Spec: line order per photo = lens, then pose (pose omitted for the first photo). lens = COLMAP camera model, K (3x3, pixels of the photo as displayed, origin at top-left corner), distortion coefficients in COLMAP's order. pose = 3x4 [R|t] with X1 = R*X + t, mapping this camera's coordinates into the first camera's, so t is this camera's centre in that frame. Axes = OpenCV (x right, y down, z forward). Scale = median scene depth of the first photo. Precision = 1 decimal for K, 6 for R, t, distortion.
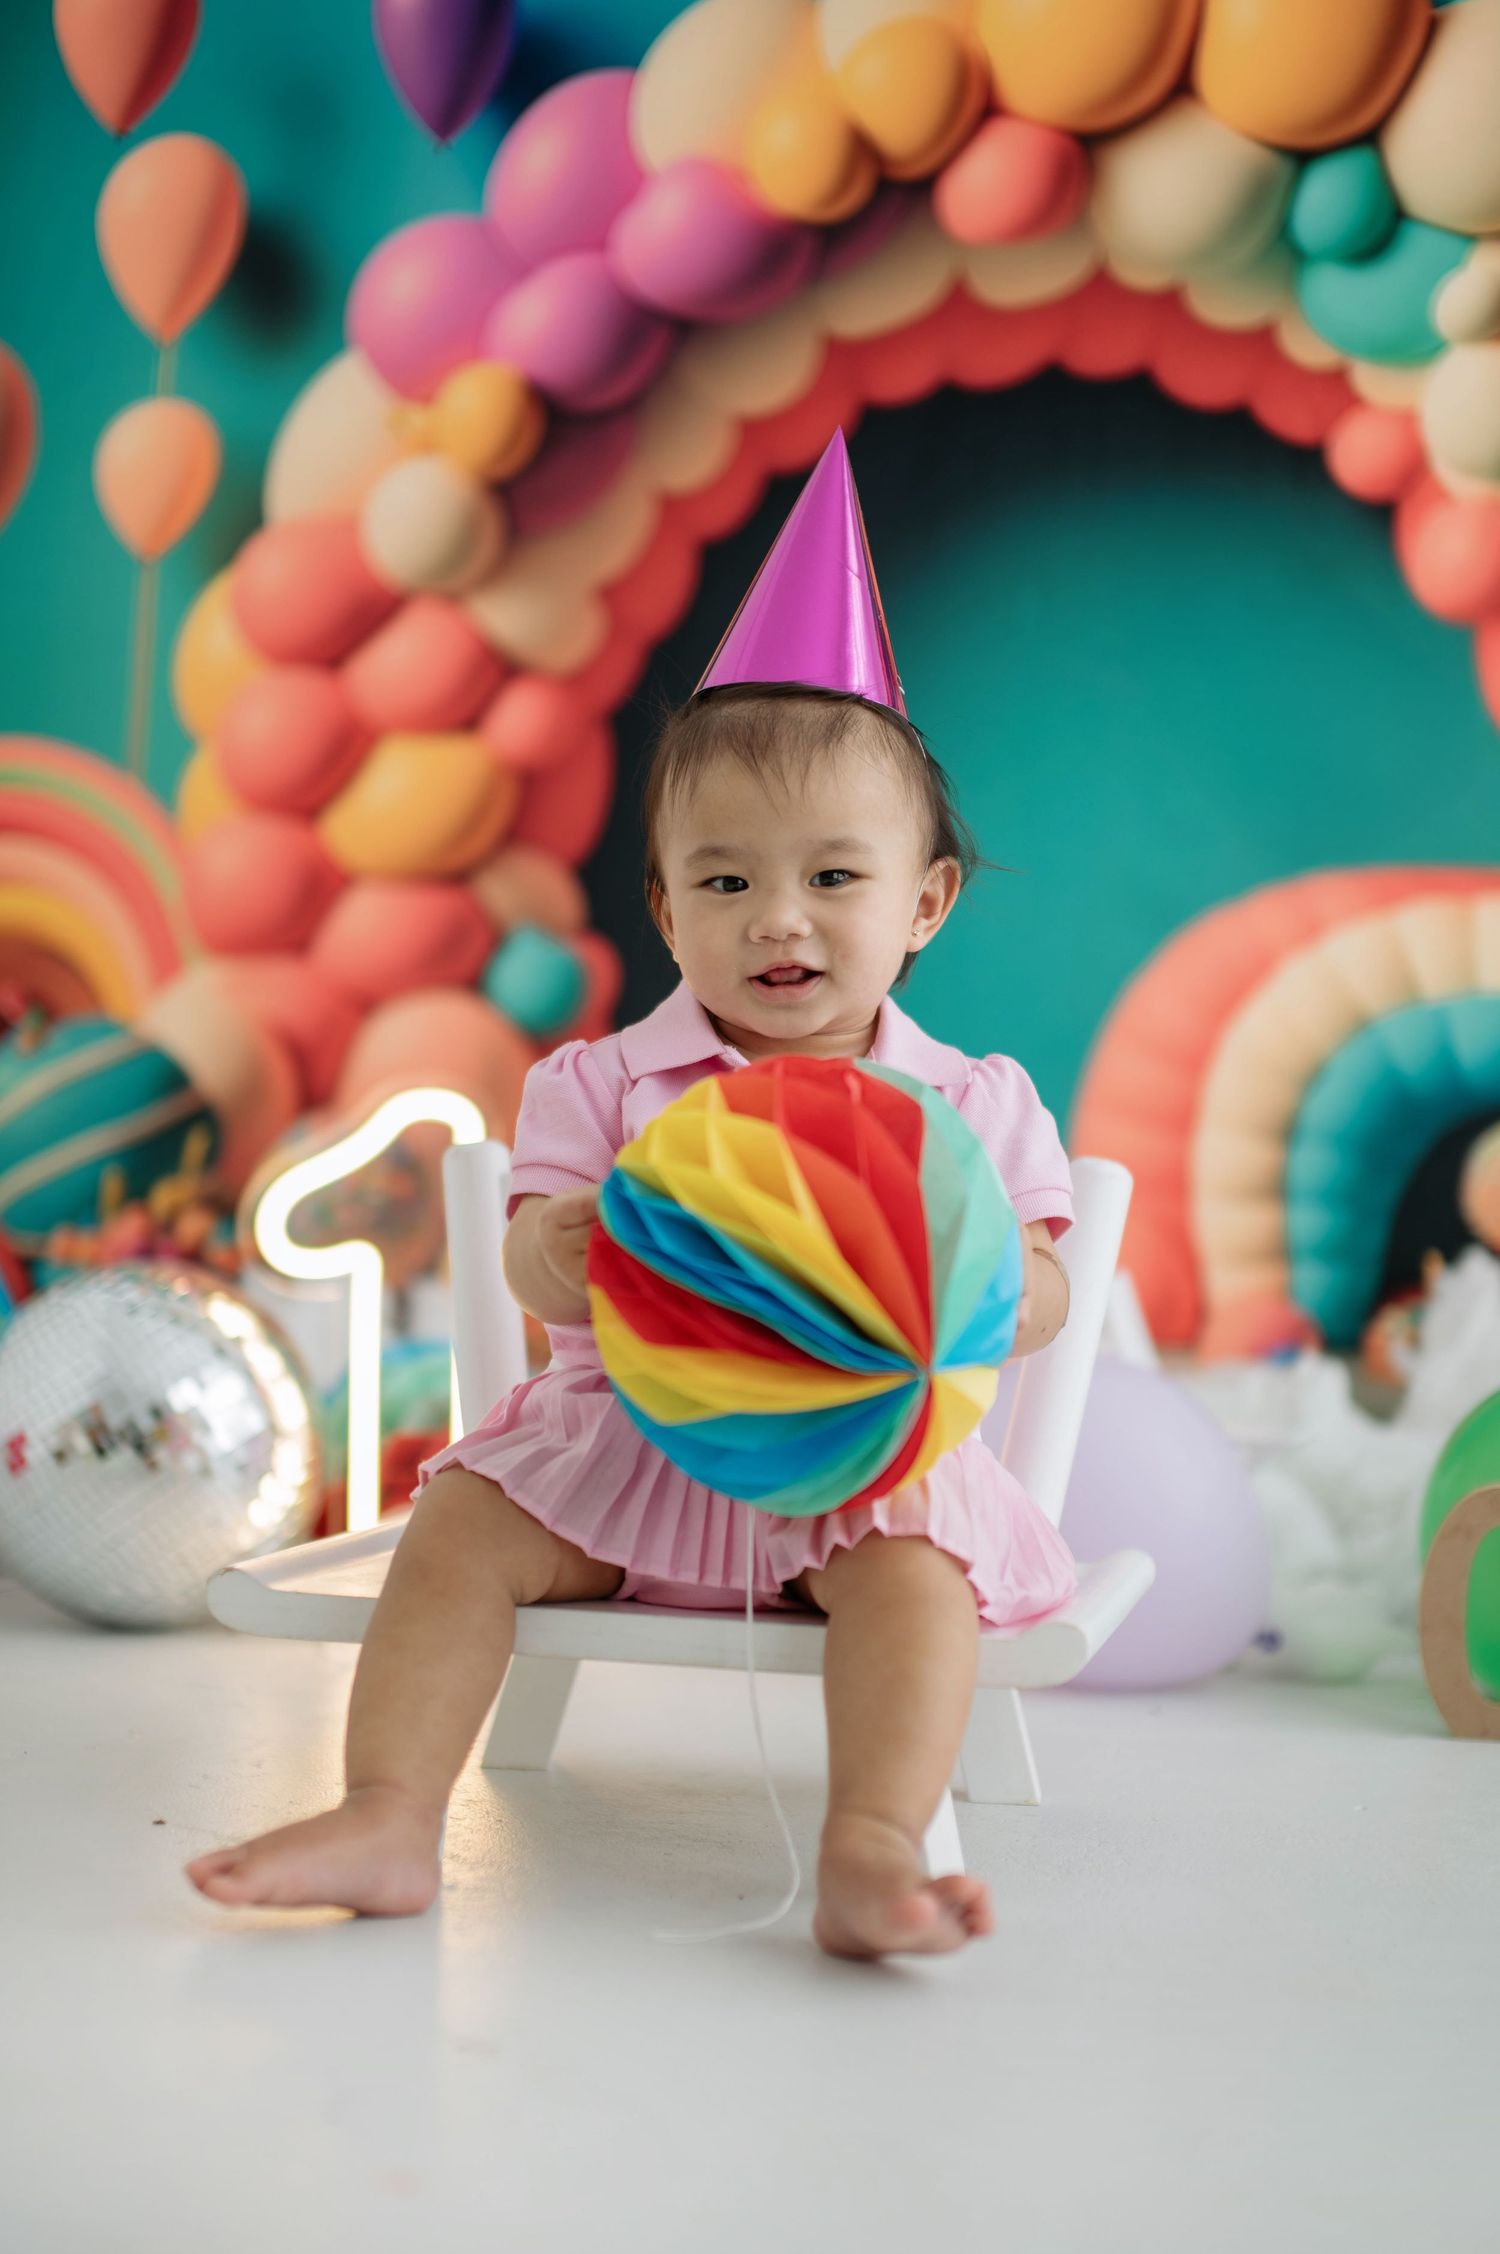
lens RADIAL K [[3123.6, 0, 769.0], [0, 3123.6, 1128.6], [0, 0, 1]] dist [-0.062709, 0.000000]
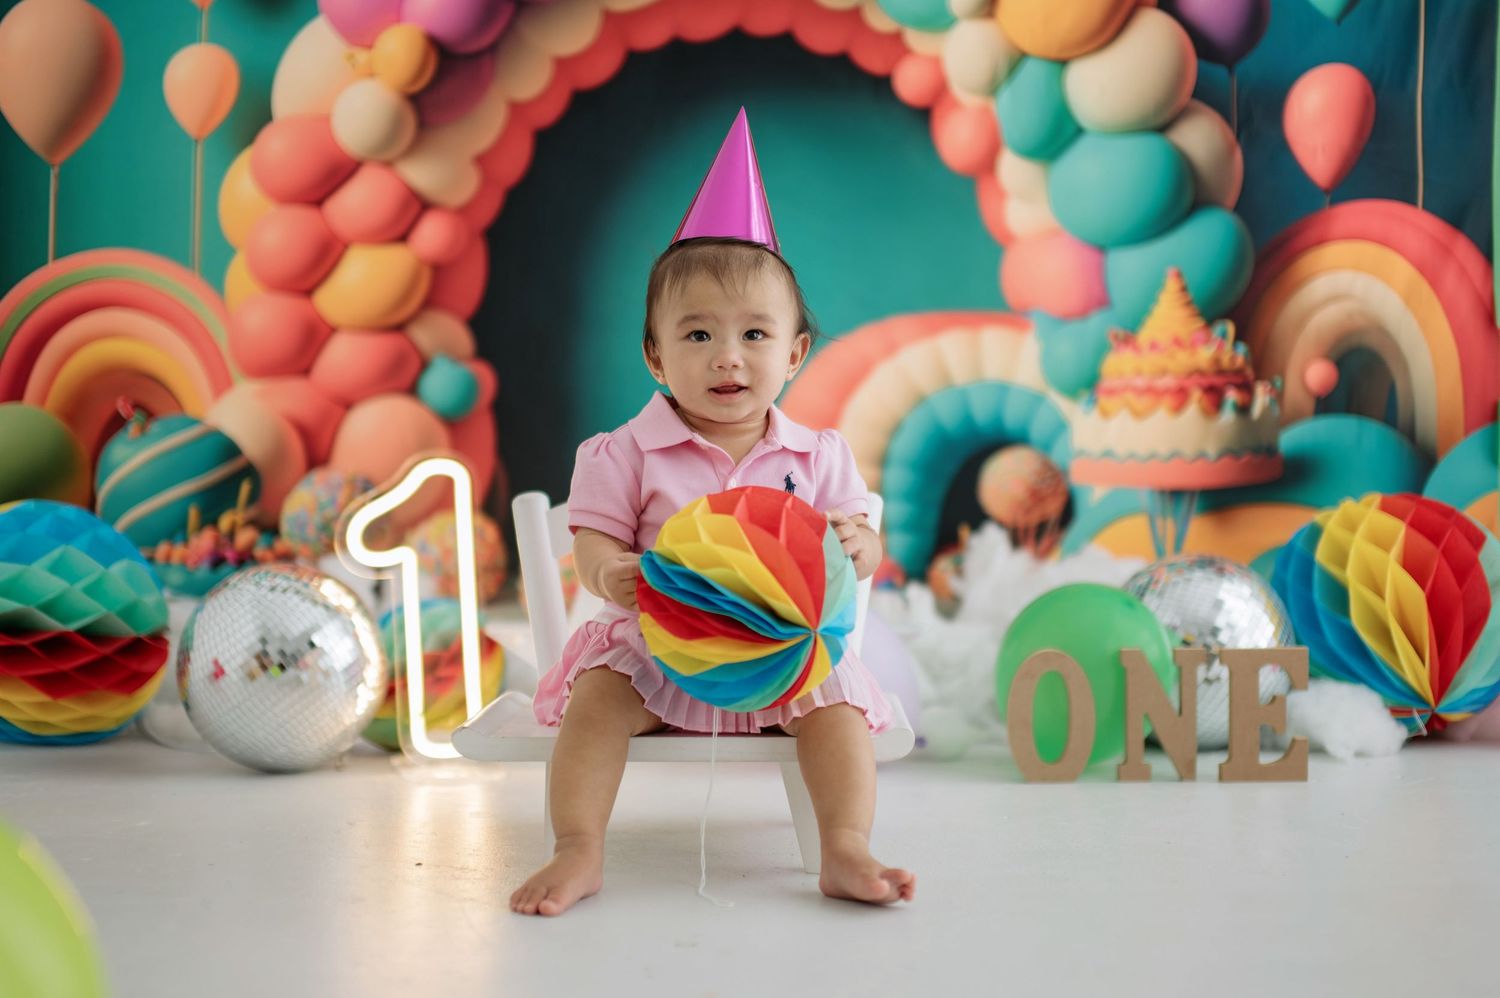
lens RADIAL K [[2078.7, 0, 718.7], [0, 2078.7, 521.9], [0, 0, 1]] dist [-0.062709, 0.000000]
pose [[0.982299, -0.041278, 0.182714, -0.141018], [0.033028, 0.998303, 0.047967, -0.023240], [-0.184384, -0.041083, 0.981995, -0.155352]]
